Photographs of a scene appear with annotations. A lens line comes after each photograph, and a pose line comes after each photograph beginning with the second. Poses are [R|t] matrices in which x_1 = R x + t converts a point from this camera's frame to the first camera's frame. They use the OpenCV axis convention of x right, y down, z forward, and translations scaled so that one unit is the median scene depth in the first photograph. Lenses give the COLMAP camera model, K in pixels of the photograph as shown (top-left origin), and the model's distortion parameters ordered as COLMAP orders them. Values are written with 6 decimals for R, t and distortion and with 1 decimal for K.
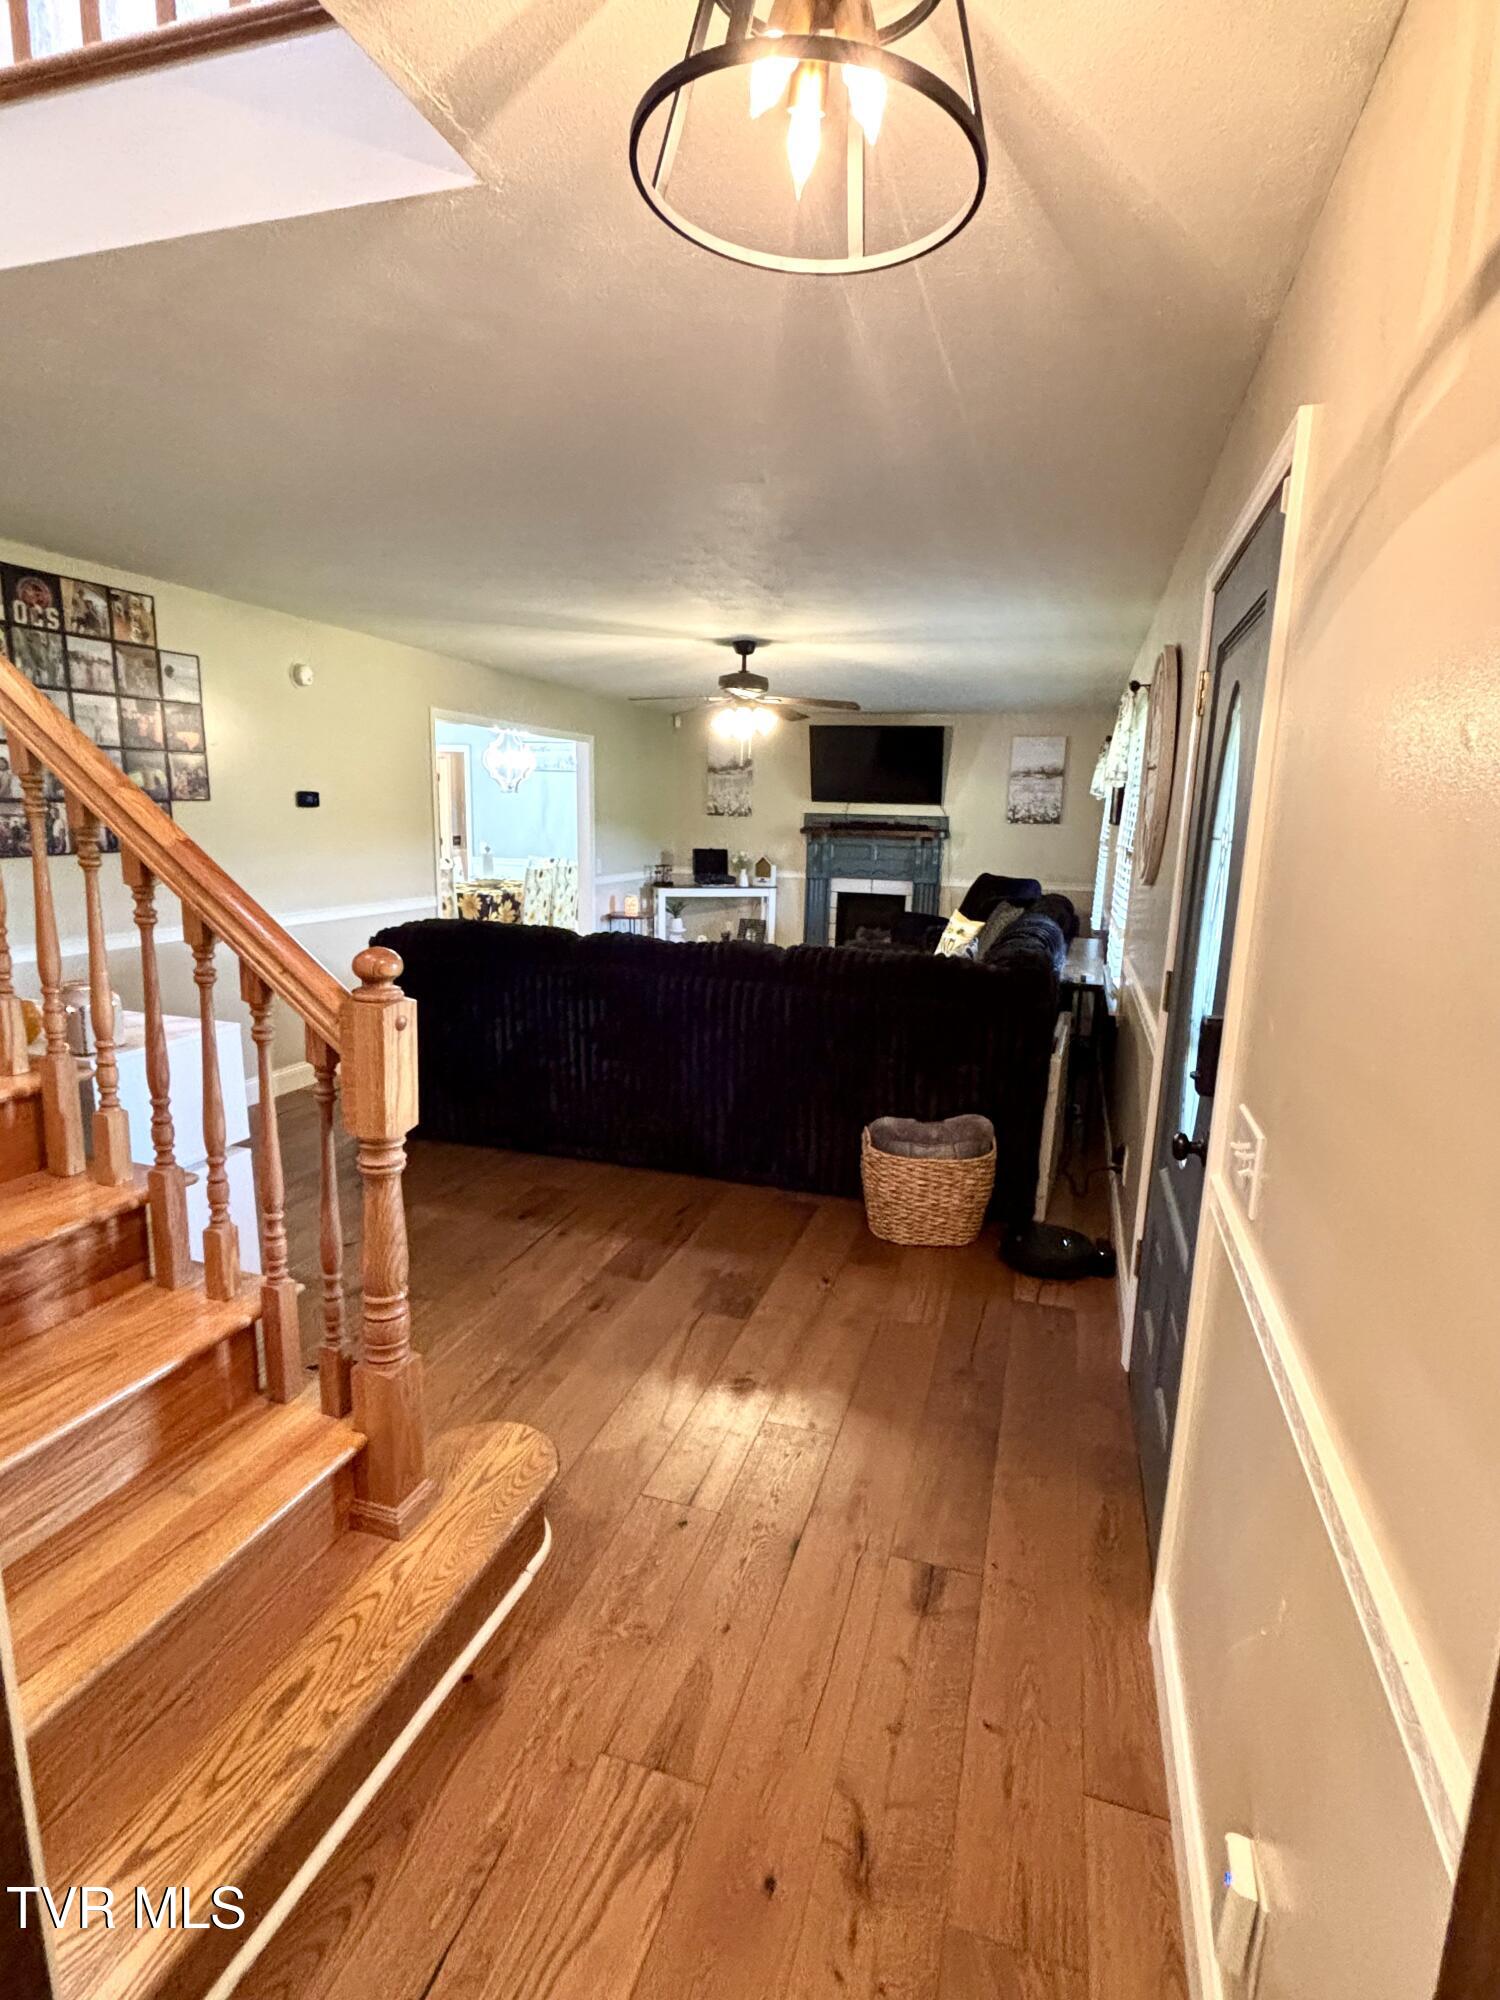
lens RADIAL K [[976.8, 0, 754.2], [0, 976.8, 1003.8], [0, 0, 1]] dist [0.038278, -0.043886]
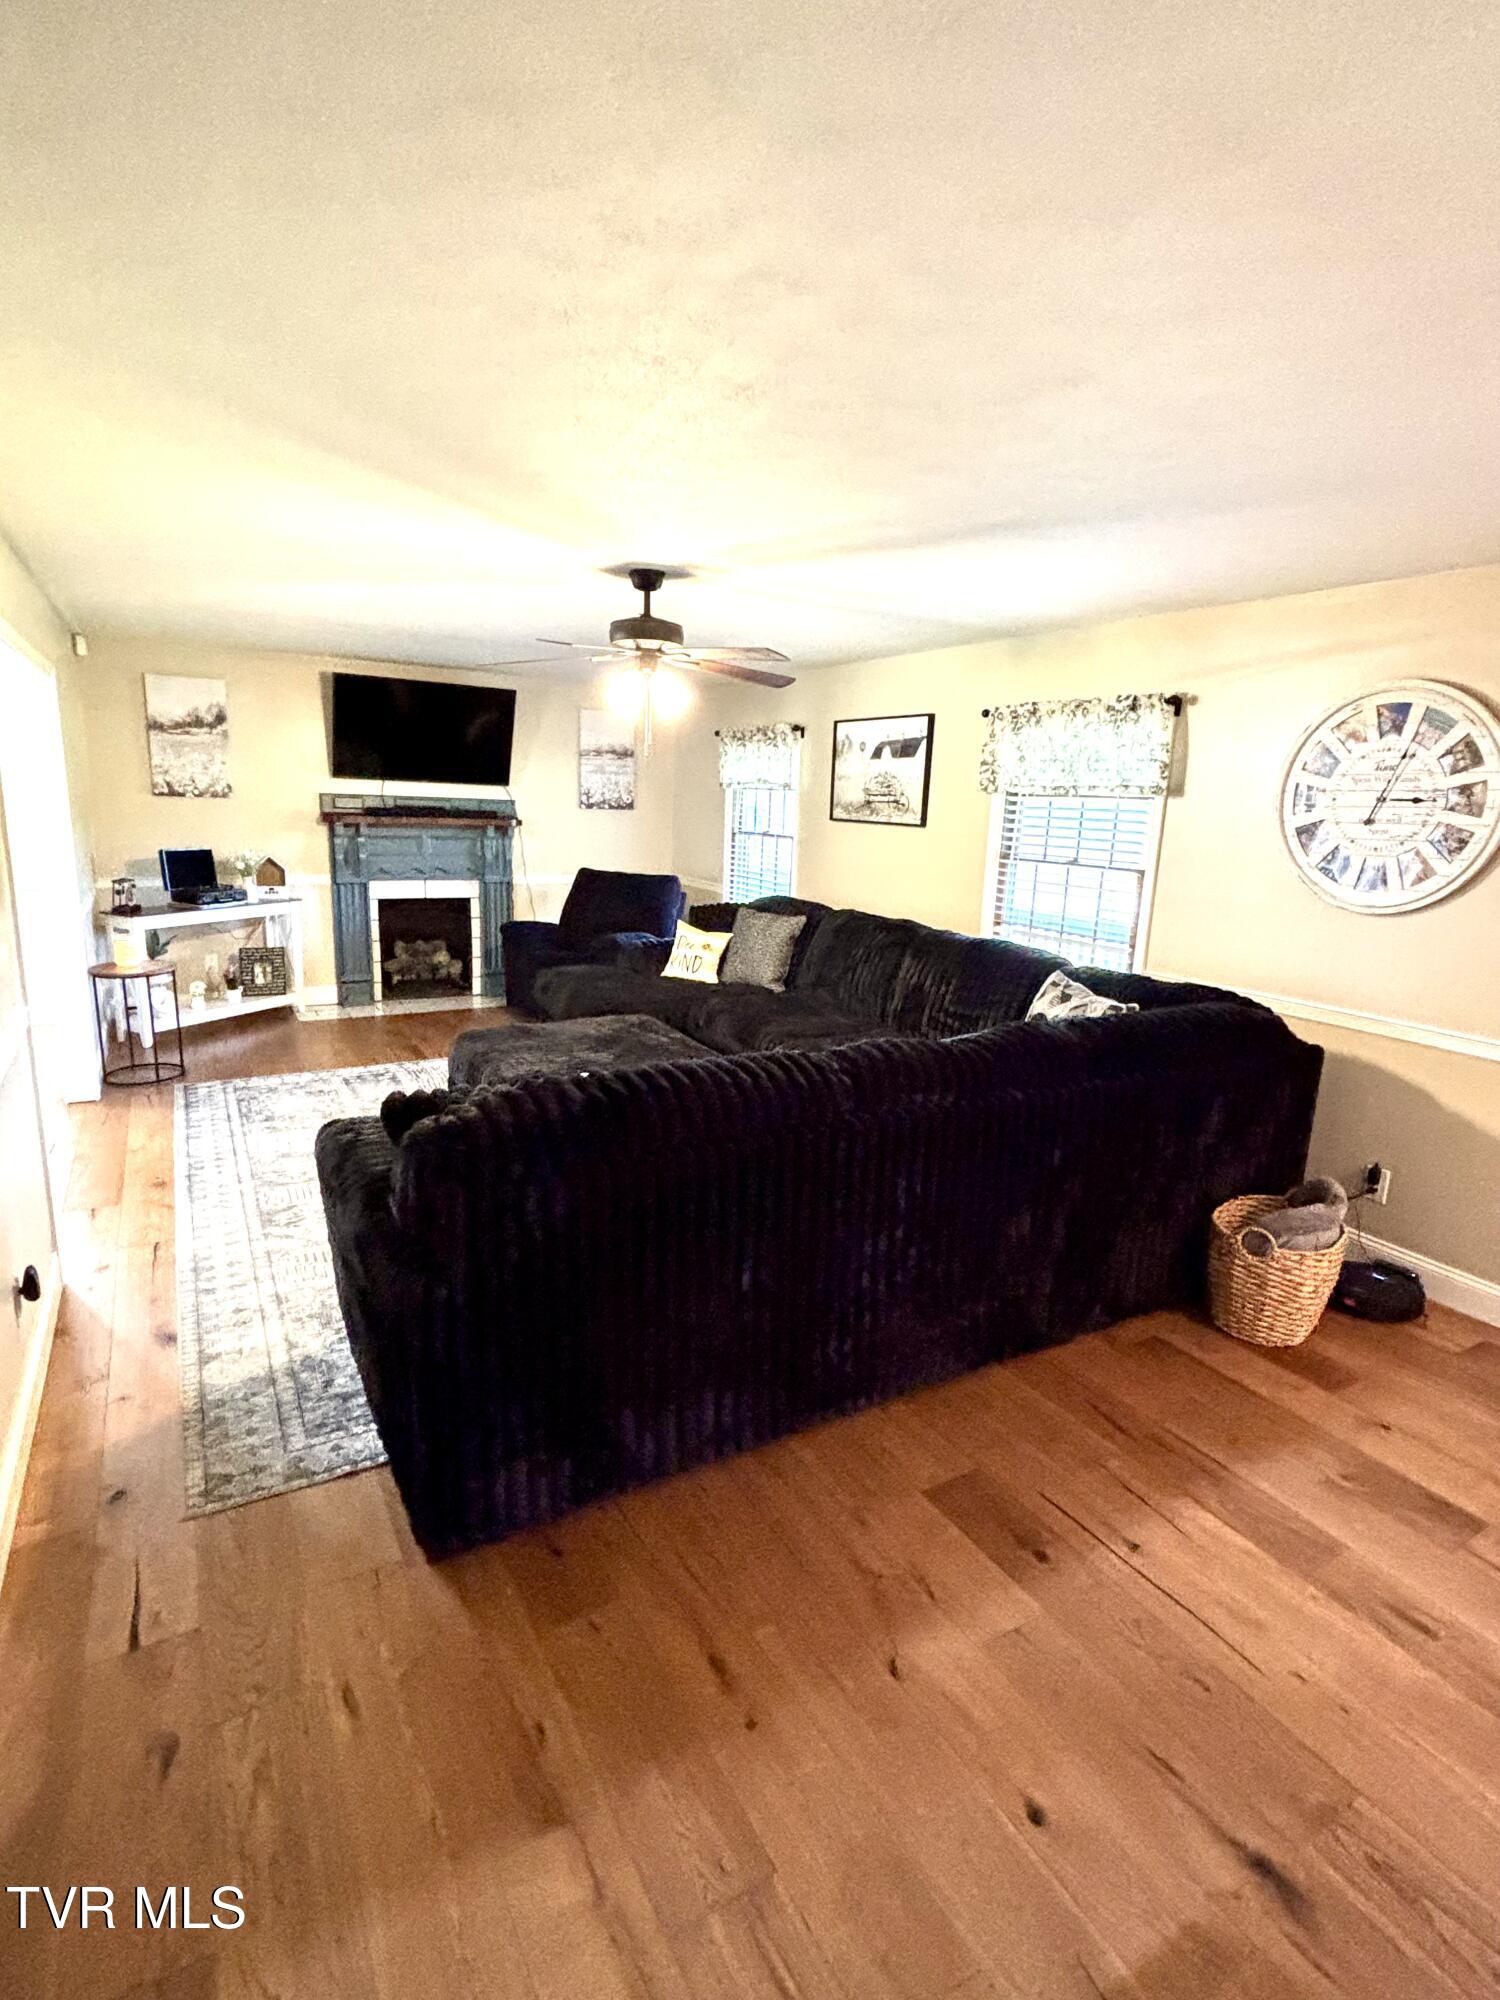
lens RADIAL K [[976.8, 0, 754.2], [0, 976.8, 1003.8], [0, 0, 1]] dist [0.038278, -0.043886]
pose [[0.672038, -0.155077, 0.724096, -0.290899], [0.123329, 0.987609, 0.097050, -0.075584], [-0.730174, 0.024081, 0.682837, 0.284986]]
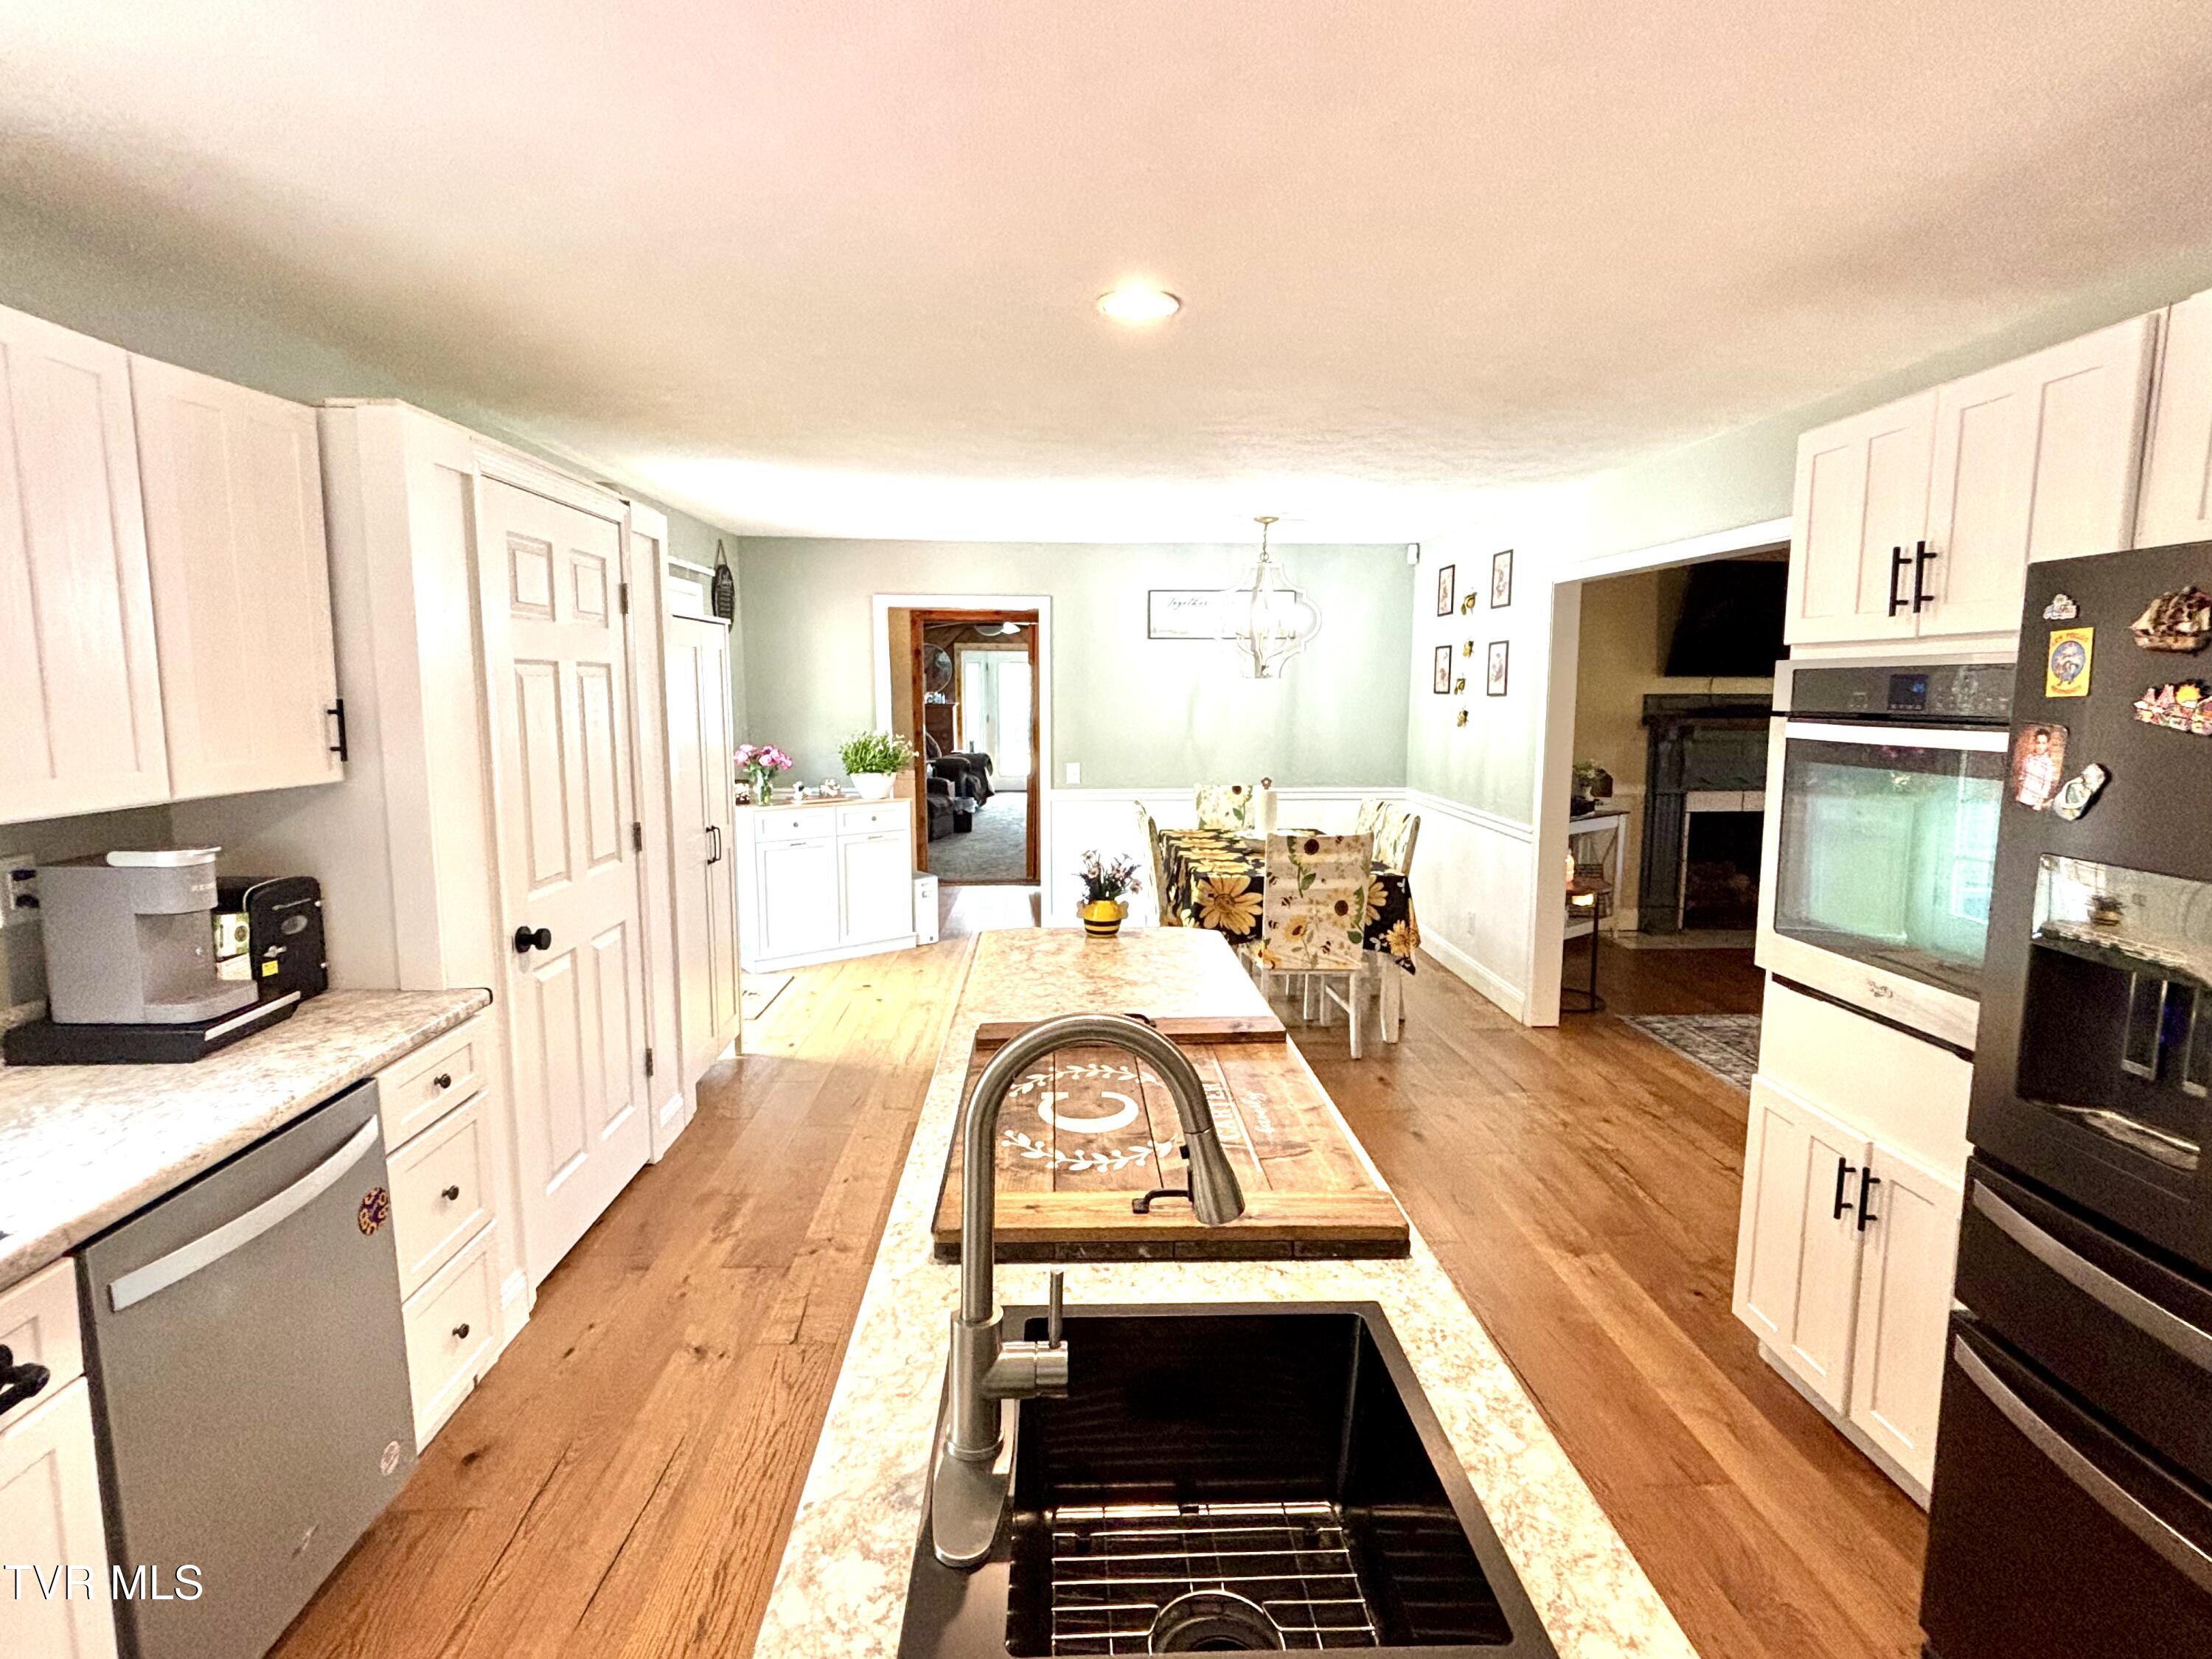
lens RADIAL K [[1080.3, 0, 1114.6], [0, 1080.3, 827.3], [0, 0, 1]] dist [0.038278, -0.043886]
pose [[0.933778, -0.070812, 0.350777, -0.545603], [0.092263, 0.994726, -0.044798, -0.111743], [-0.345755, 0.074194, 0.935387, 0.473182]]
